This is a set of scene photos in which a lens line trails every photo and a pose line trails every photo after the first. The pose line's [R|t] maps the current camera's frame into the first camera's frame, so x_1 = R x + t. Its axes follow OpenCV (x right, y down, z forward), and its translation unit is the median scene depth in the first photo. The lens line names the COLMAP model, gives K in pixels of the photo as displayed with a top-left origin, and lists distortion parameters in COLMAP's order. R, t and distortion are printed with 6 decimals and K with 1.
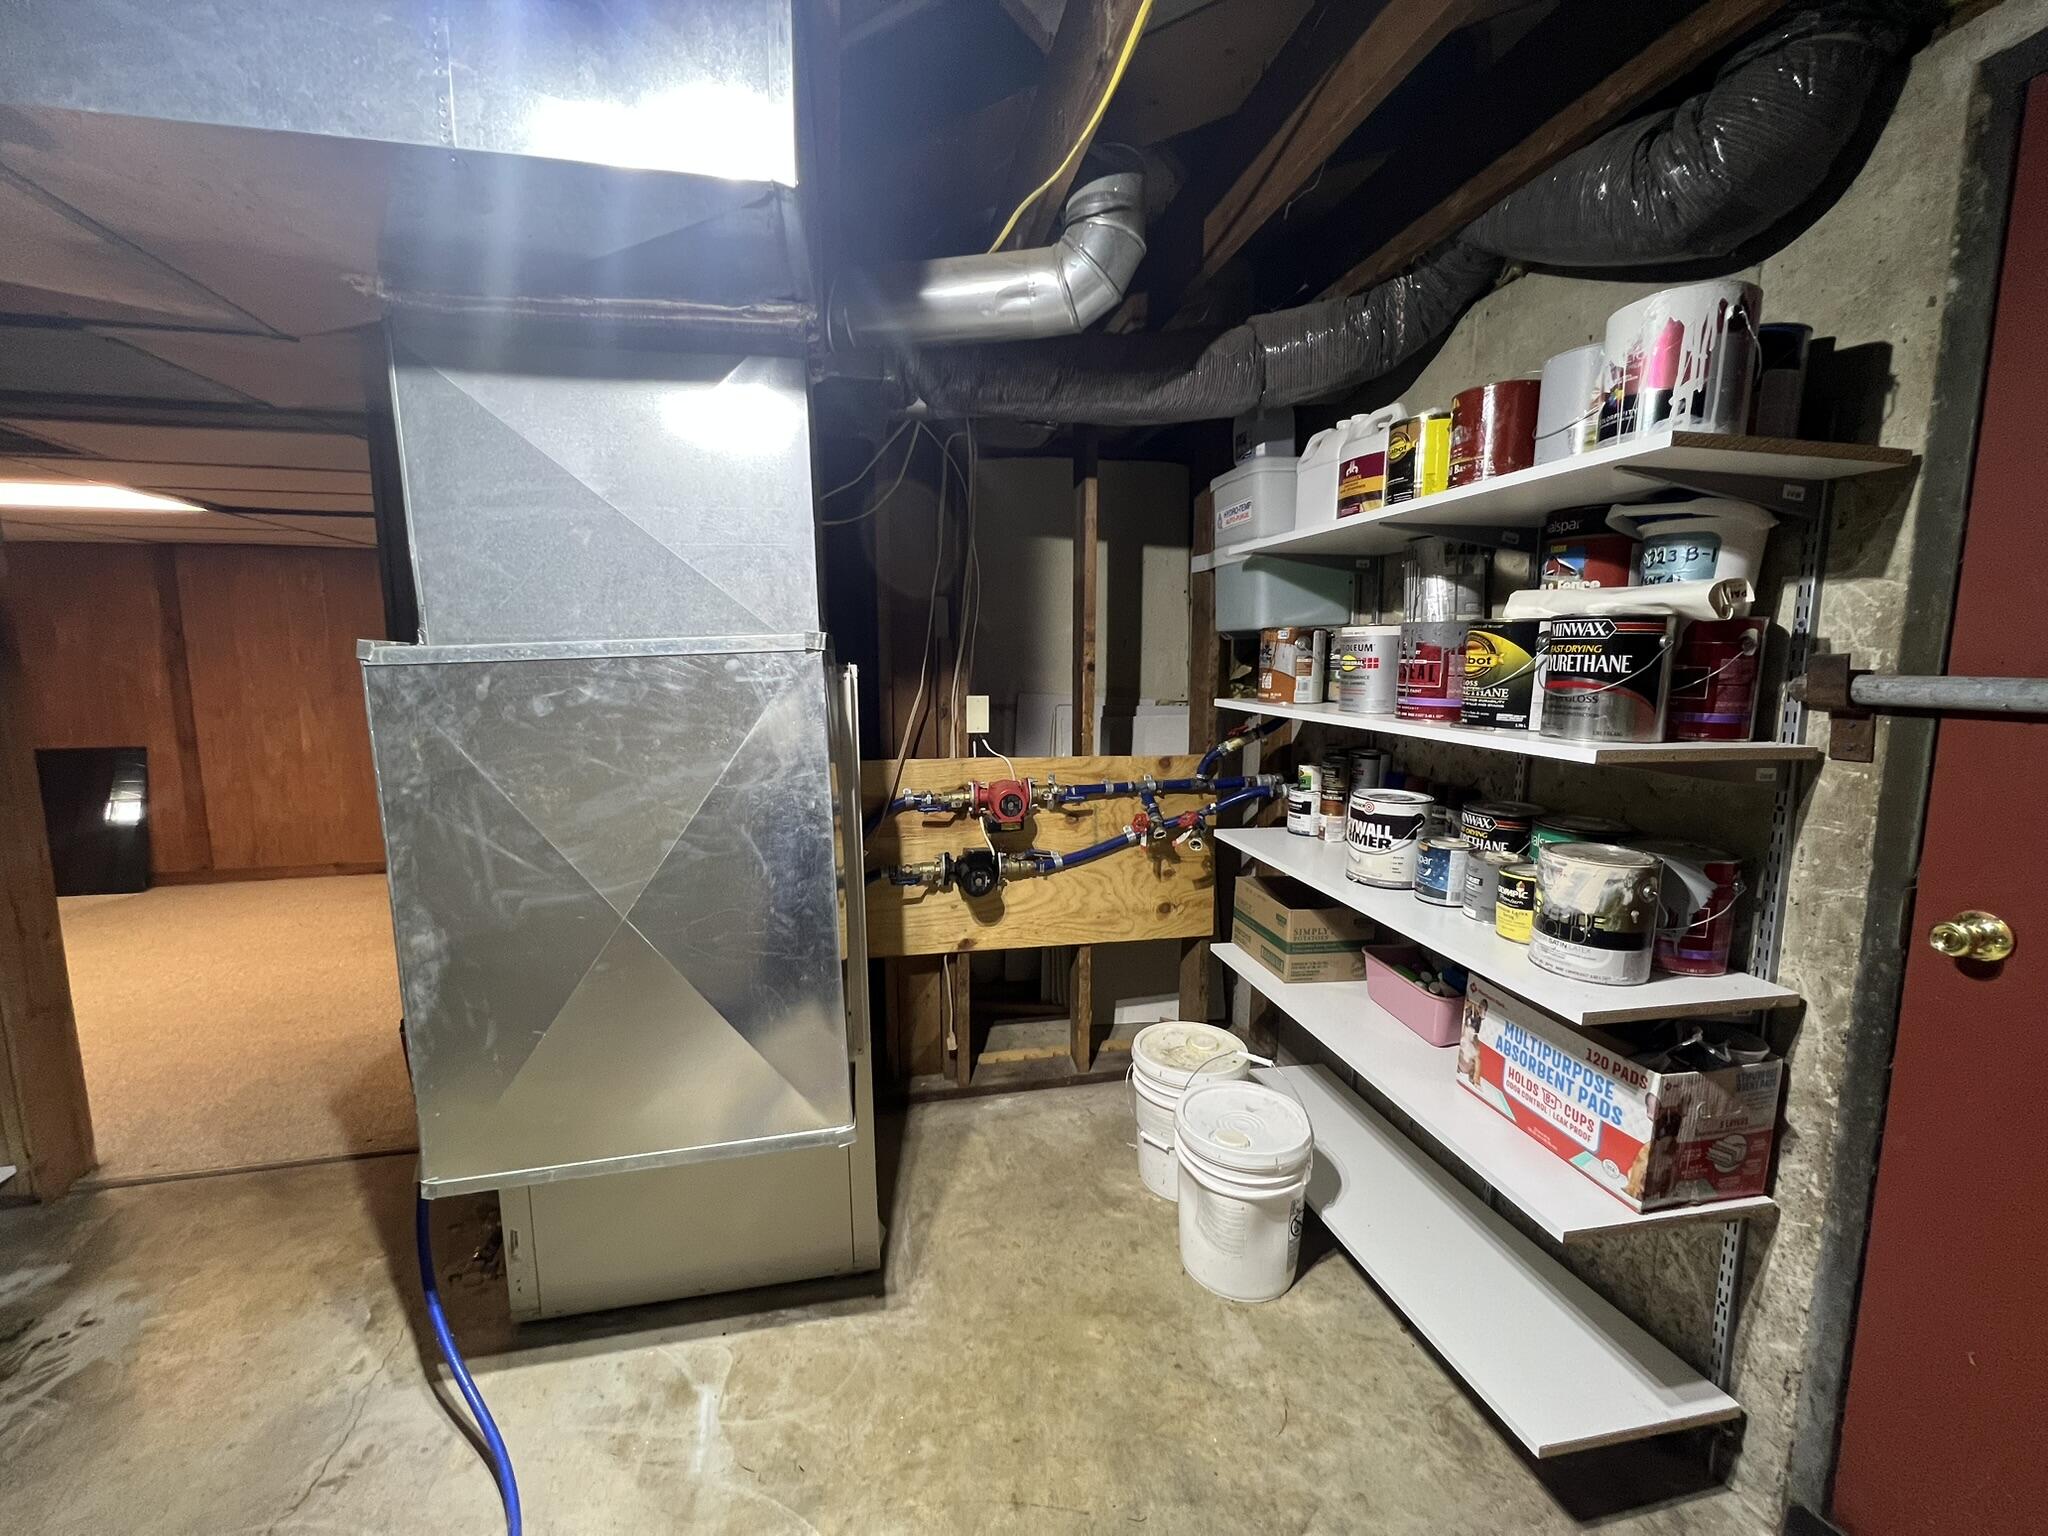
lens RADIAL K [[816.0, 0, 1016.3], [0, 816.0, 762.0], [0, 0, 1]] dist [-0.001661, -0.000085]
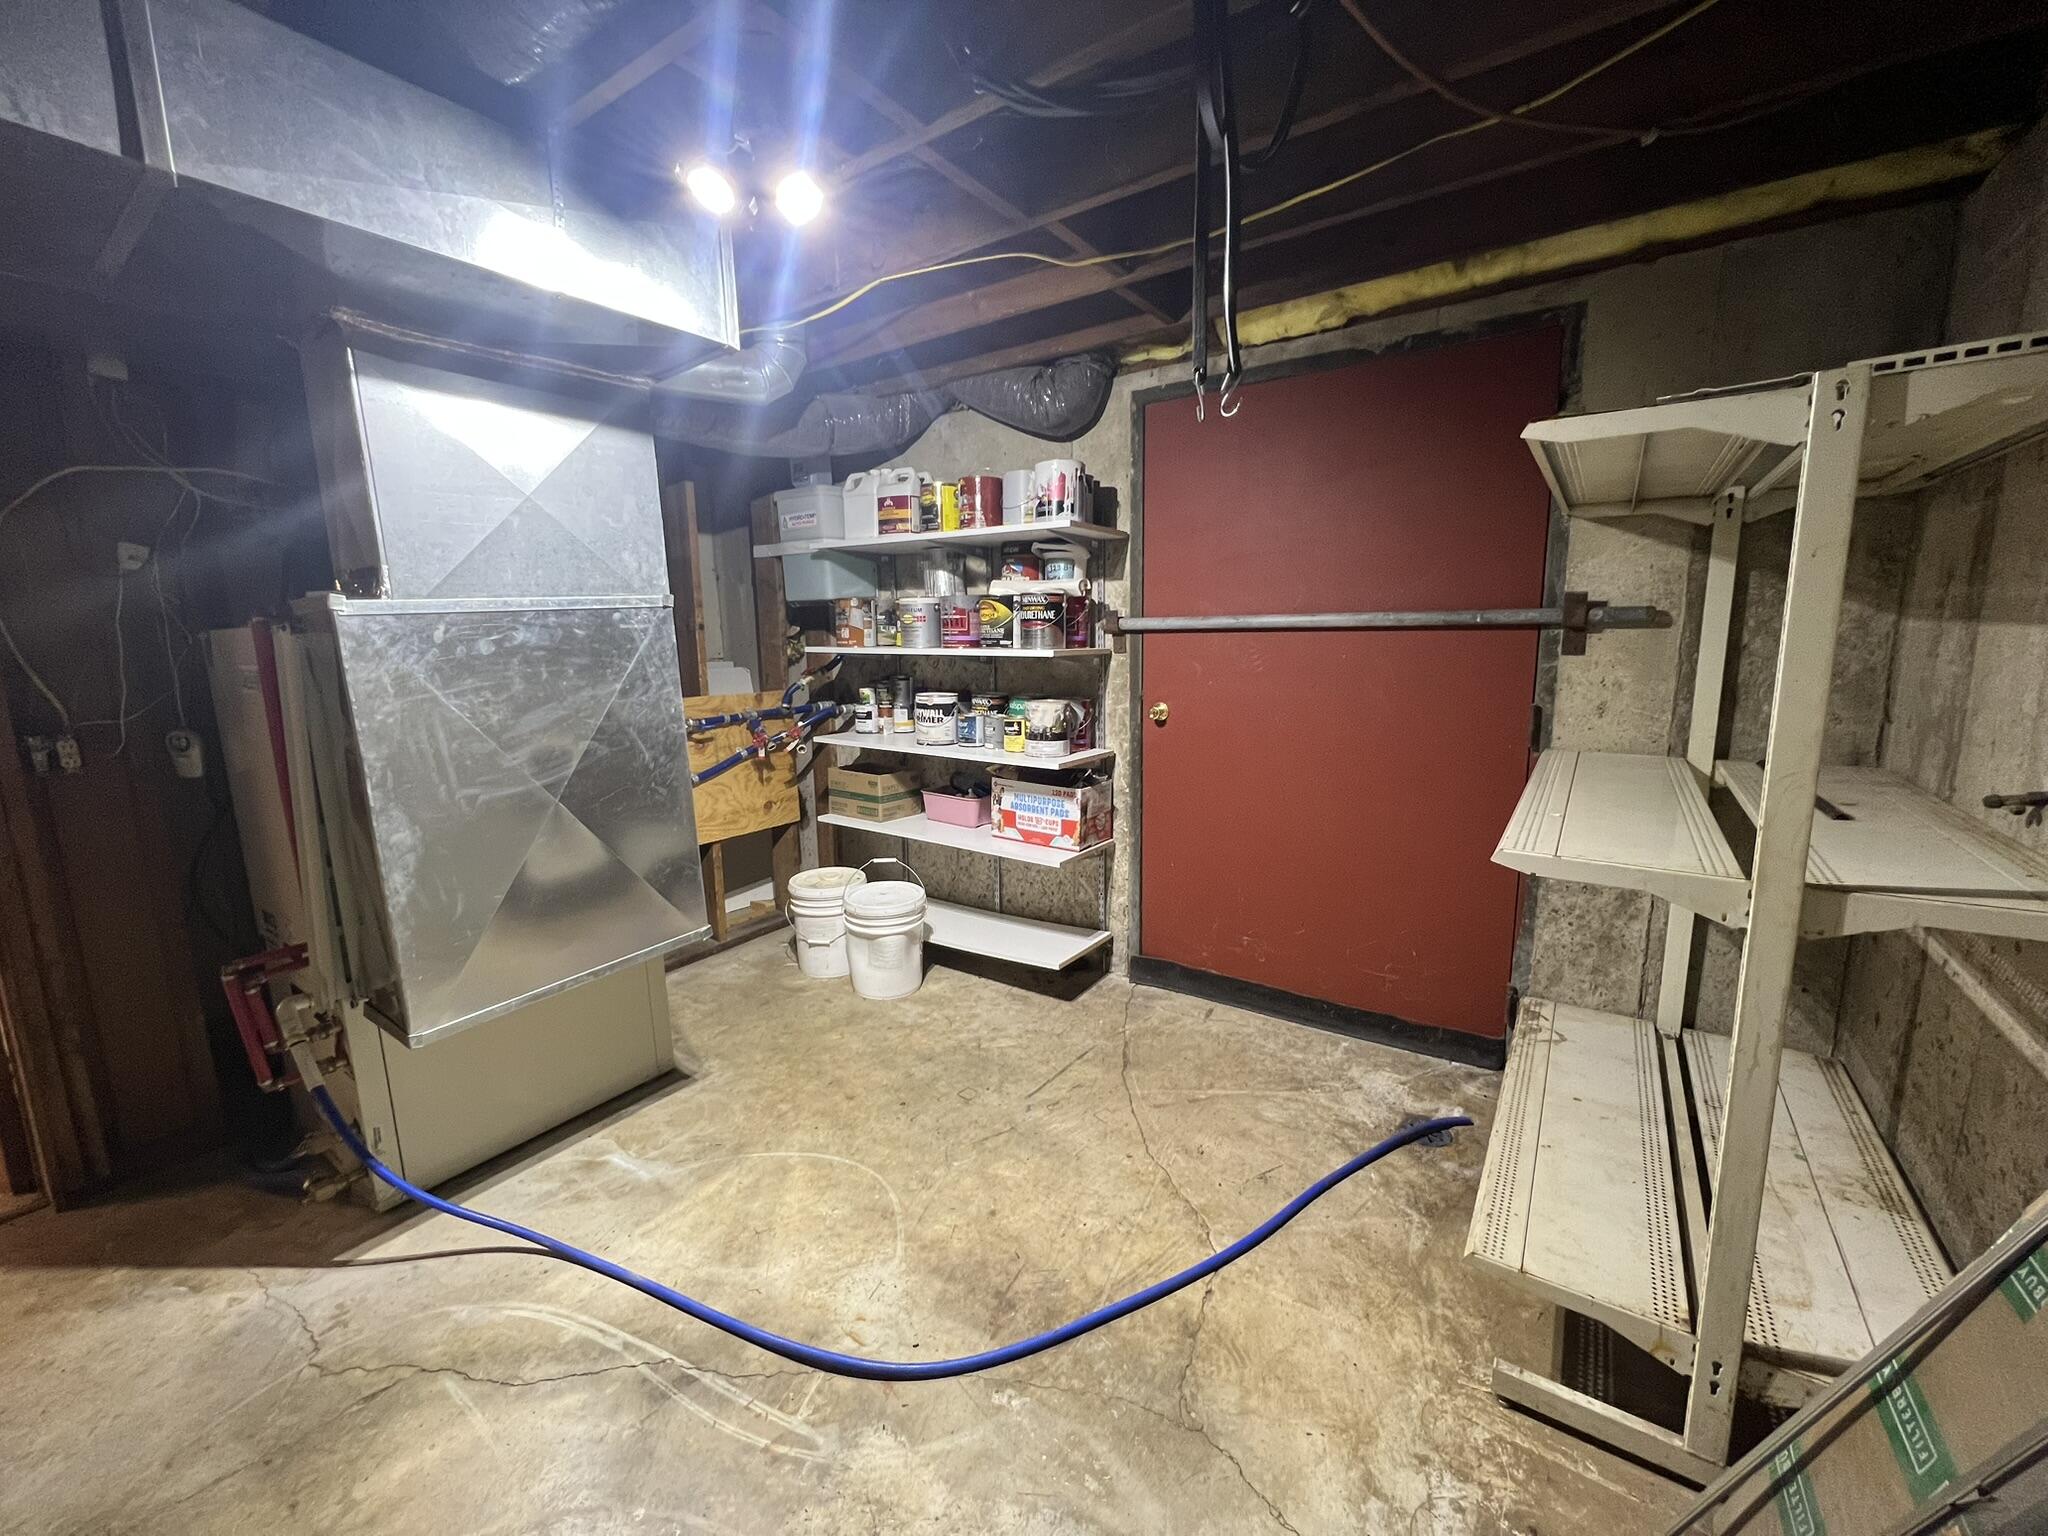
lens RADIAL K [[816.0, 0, 1016.3], [0, 816.0, 762.0], [0, 0, 1]] dist [-0.001661, -0.000085]
pose [[0.721059, -0.122070, 0.682036, -0.862102], [0.103830, 0.992280, 0.067827, 0.114322], [-0.685050, 0.021908, 0.728167, -0.542547]]
